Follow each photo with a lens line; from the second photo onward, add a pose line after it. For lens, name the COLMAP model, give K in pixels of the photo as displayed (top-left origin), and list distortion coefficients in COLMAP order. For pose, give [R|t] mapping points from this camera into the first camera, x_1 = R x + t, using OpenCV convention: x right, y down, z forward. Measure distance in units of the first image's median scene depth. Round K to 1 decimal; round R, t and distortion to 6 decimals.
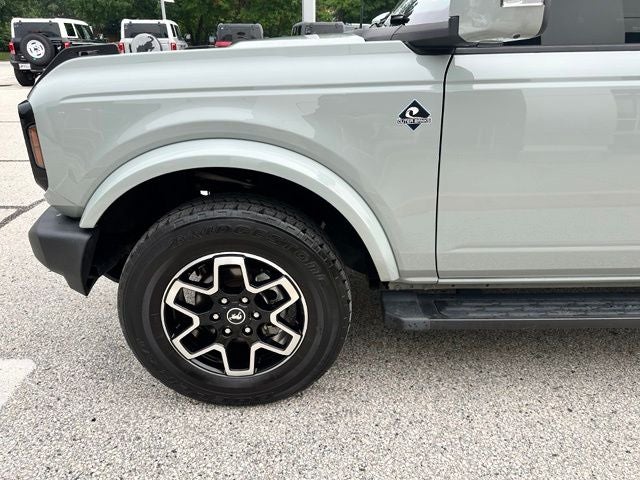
lens RADIAL K [[449.1, 0, 320.0], [0, 449.1, 240.0], [0, 0, 1]] dist [0.048052, -0.066016]
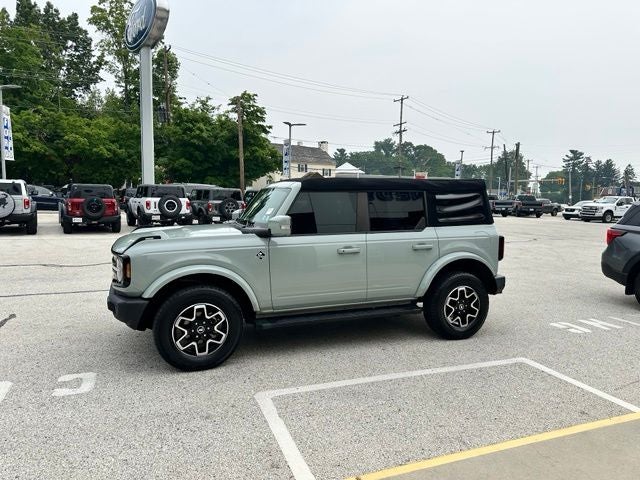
lens RADIAL K [[449.1, 0, 320.0], [0, 449.1, 240.0], [0, 0, 1]] dist [0.048052, -0.066016]
pose [[0.931132, -0.020235, 0.364120, -0.483566], [0.127298, 0.953689, -0.272528, 0.472969], [-0.341742, 0.300112, 0.890587, -1.751584]]
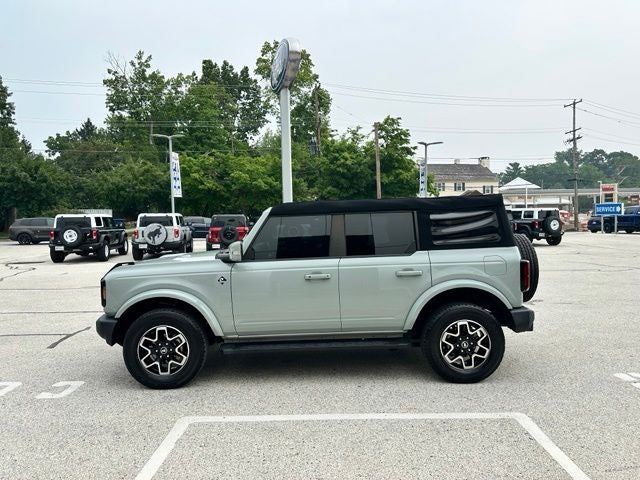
lens RADIAL K [[449.1, 0, 320.0], [0, 449.1, 240.0], [0, 0, 1]] dist [0.048052, -0.066016]
pose [[0.999763, -0.021710, 0.001329, 0.796025], [0.020817, 0.937342, -0.347789, 0.520059], [0.006304, 0.347734, 0.937572, -1.877704]]
